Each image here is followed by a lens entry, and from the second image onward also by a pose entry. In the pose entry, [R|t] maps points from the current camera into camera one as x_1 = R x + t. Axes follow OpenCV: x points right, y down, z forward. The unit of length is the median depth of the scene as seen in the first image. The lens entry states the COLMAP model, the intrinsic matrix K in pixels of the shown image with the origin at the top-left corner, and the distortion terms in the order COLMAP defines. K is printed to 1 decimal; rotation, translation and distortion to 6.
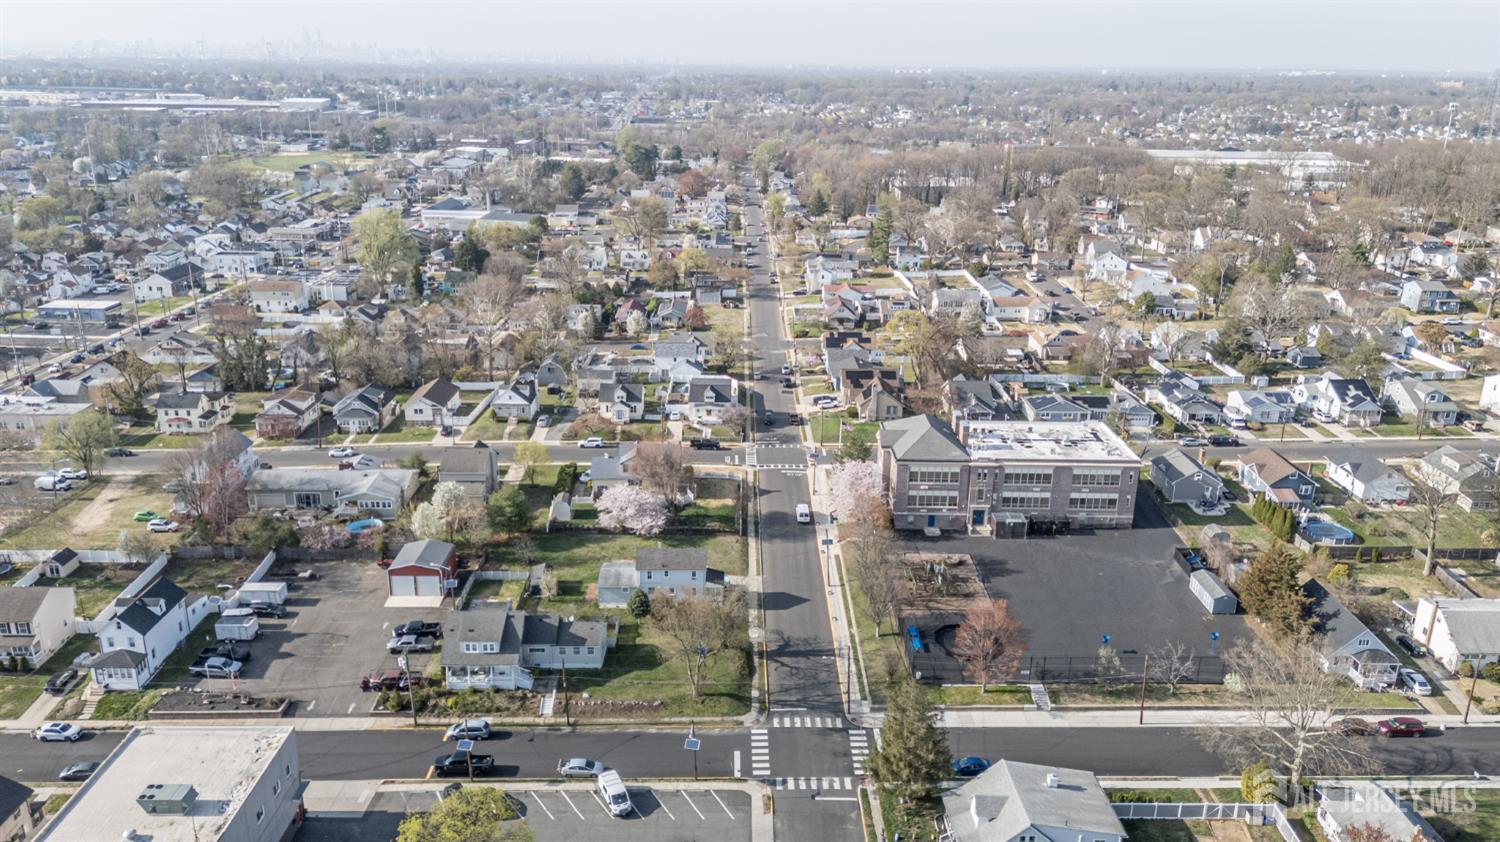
lens RADIAL K [[1093.3, 0, 750.0], [0, 1093.3, 421.0], [0, 0, 1]] dist [0.085977, -0.082944]
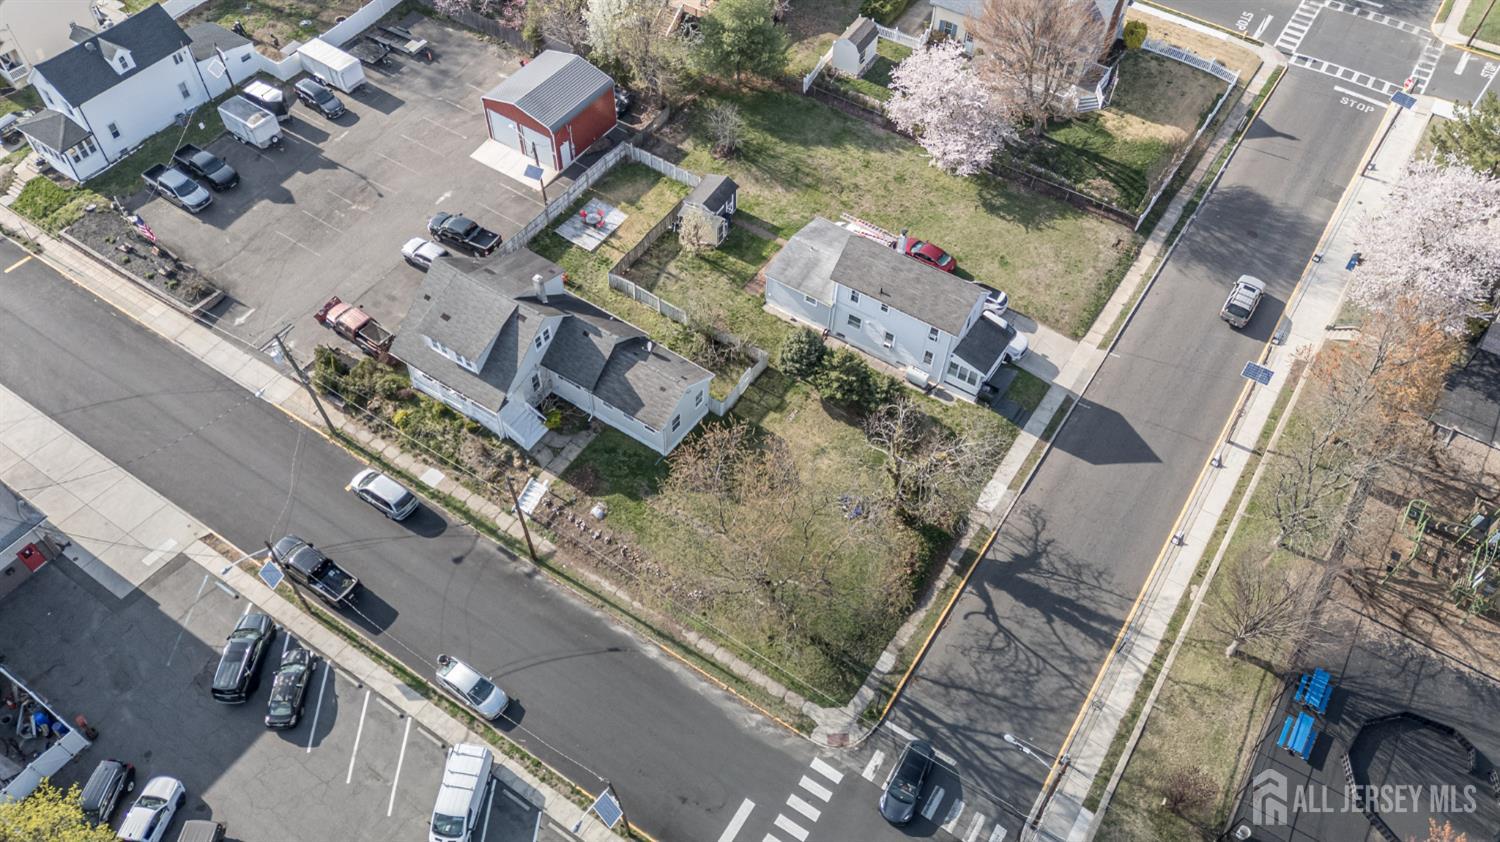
lens RADIAL K [[1094.0, 0, 750.0], [0, 1094.0, 421.0], [0, 0, 1]] dist [0.110860, -0.150966]
pose [[0.827854, 0.443411, -0.343575, 0.065151], [-0.191094, 0.798789, 0.570455, -0.088619], [0.527390, -0.406598, 0.746015, 0.566650]]
